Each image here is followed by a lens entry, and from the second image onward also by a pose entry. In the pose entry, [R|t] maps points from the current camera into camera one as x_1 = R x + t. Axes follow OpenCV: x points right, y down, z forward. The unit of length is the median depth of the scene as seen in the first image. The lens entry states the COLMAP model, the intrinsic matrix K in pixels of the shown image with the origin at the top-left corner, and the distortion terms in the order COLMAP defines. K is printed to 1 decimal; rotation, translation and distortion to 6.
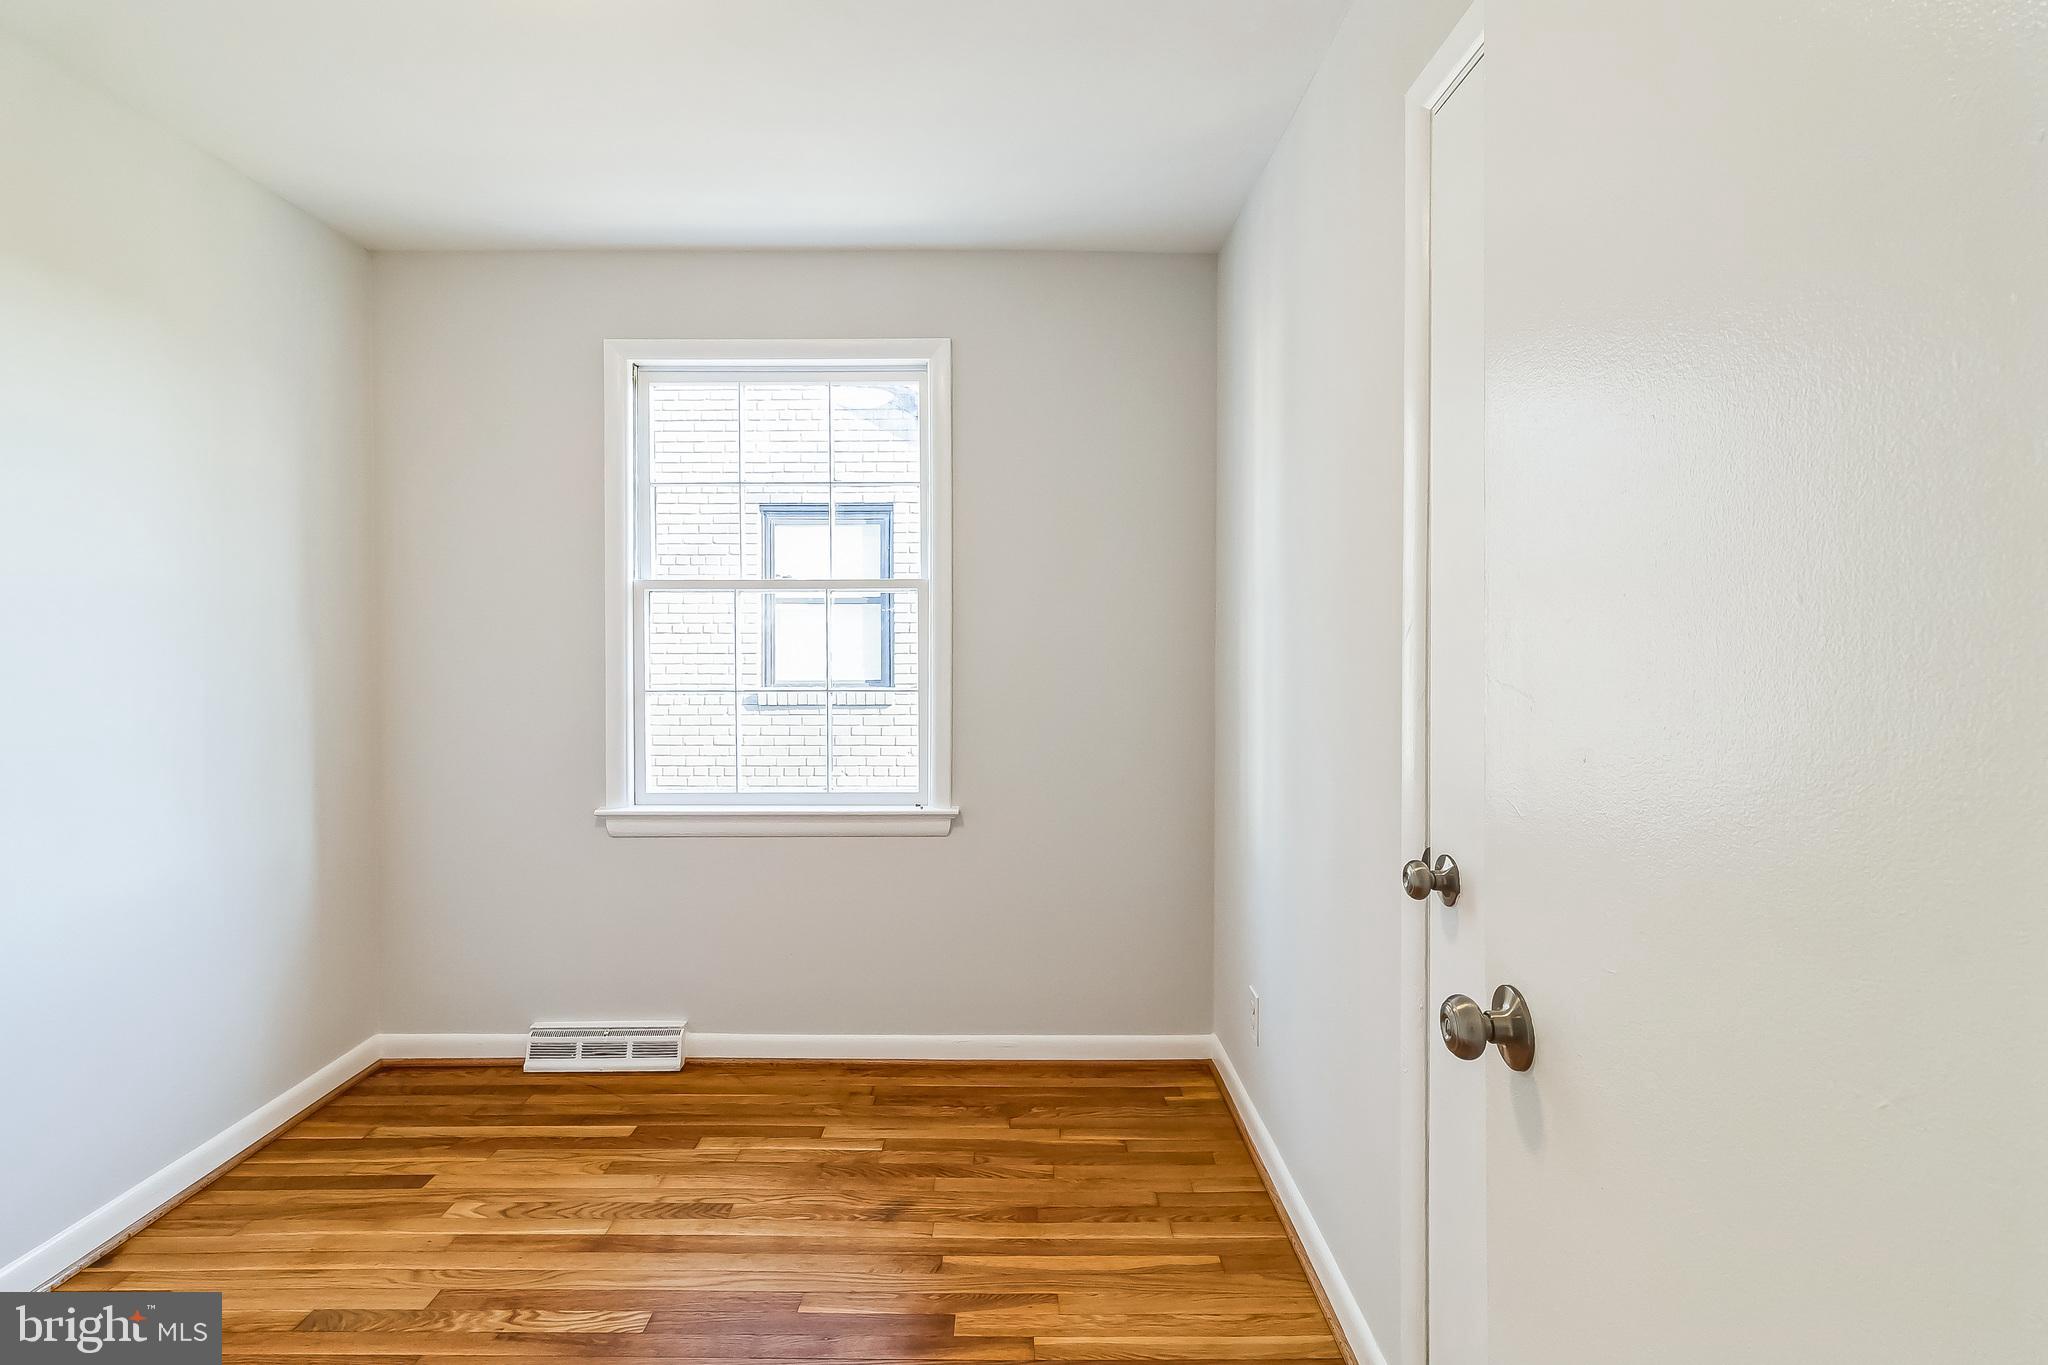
lens RADIAL K [[1004.3, 0, 1025.3], [0, 1004.3, 649.2], [0, 0, 1]] dist [0.011572, -0.000739]
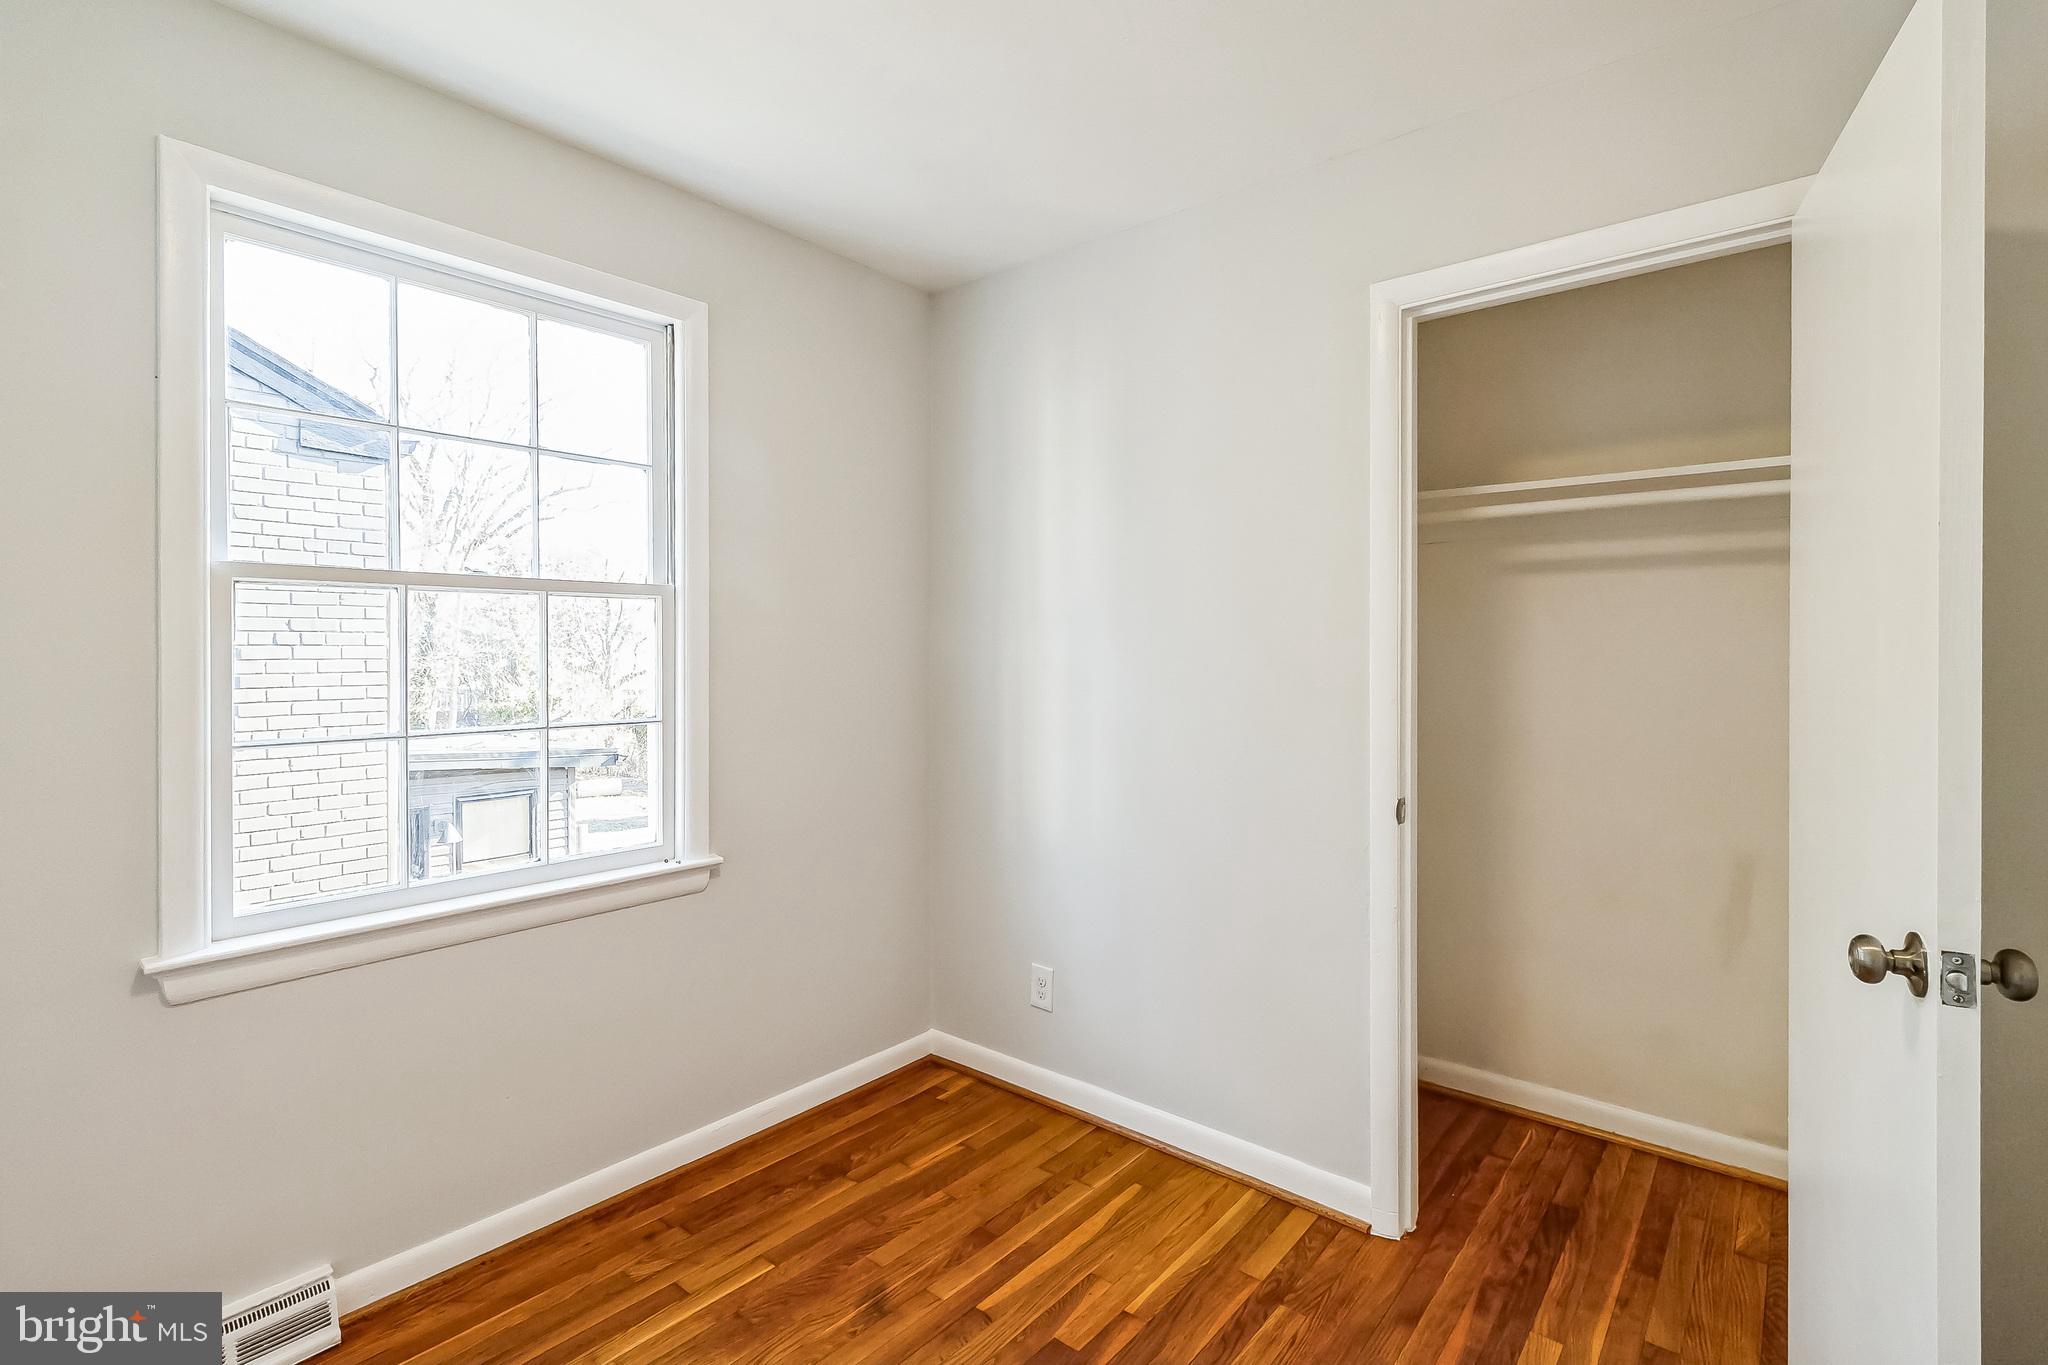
lens RADIAL K [[1004.3, 0, 1025.3], [0, 1004.3, 649.2], [0, 0, 1]] dist [0.011572, -0.000739]
pose [[0.615857, -0.000091, 0.787858, -0.616737], [0.004400, 0.999985, -0.003323, -0.013924], [-0.787845, 0.005513, 0.615848, 0.283050]]
